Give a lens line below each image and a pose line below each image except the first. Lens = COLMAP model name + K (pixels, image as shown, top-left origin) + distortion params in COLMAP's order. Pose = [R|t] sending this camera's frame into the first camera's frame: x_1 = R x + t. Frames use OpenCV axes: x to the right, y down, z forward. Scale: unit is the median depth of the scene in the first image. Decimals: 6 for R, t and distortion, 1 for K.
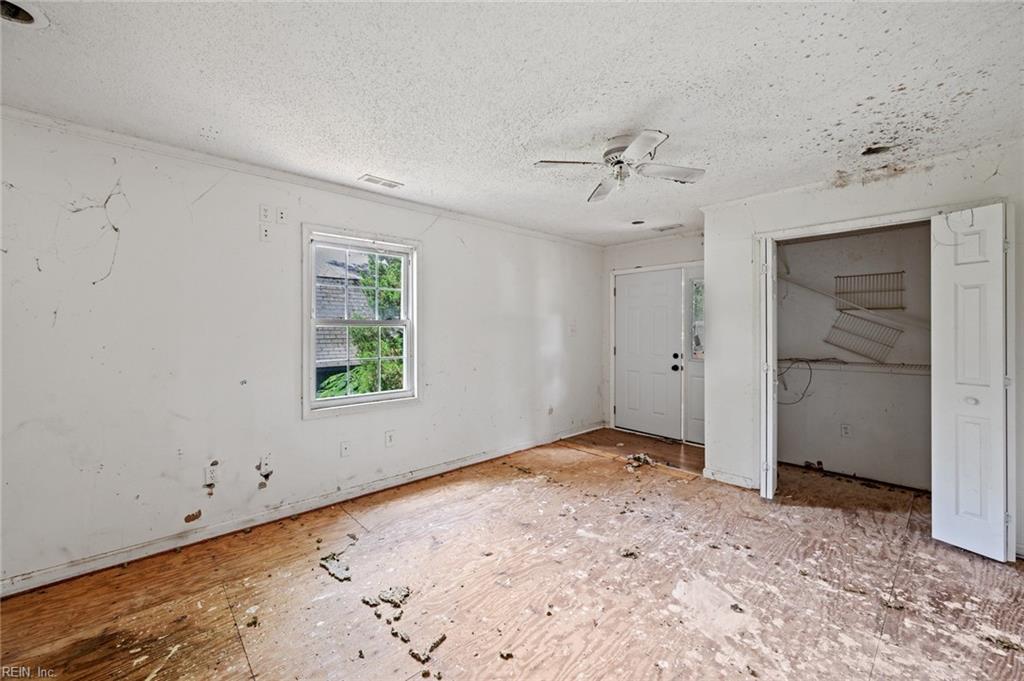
lens RADIAL K [[408.2, 0, 515.9], [0, 408.2, 337.3], [0, 0, 1]] dist [-0.002109, 0.000567]
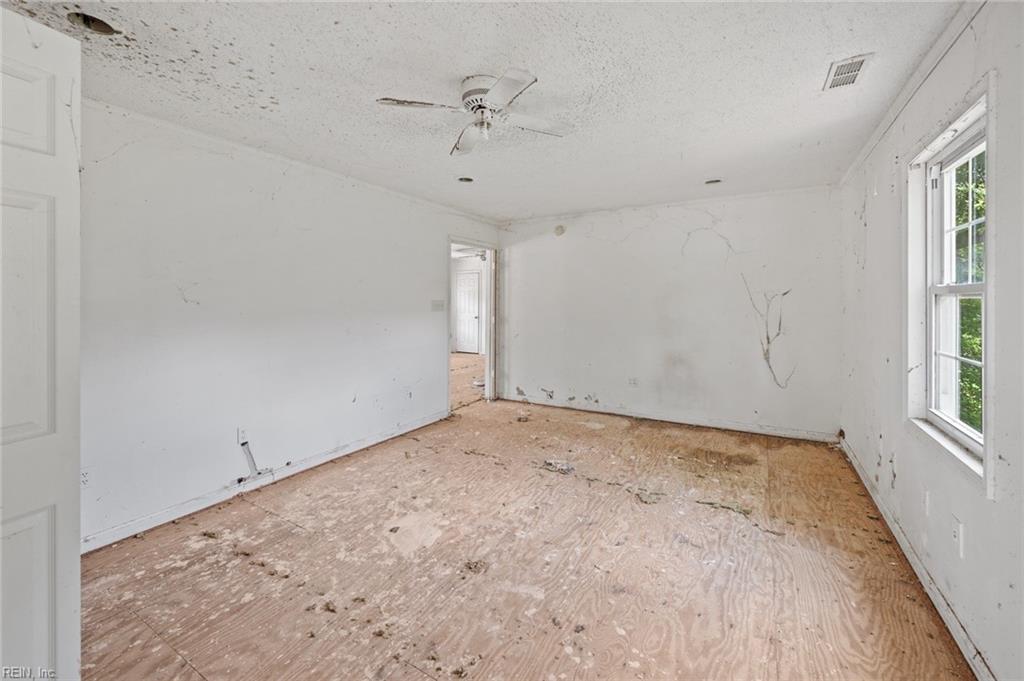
lens RADIAL K [[408.2, 0, 528.6], [0, 408.2, 298.5], [0, 0, 1]] dist [-0.002109, 0.000567]
pose [[-0.945274, 0.000702, -0.326276, 0.485946], [-0.003672, 0.999911, 0.012789, -0.045044], [0.326256, 0.013287, -0.945188, 1.988489]]
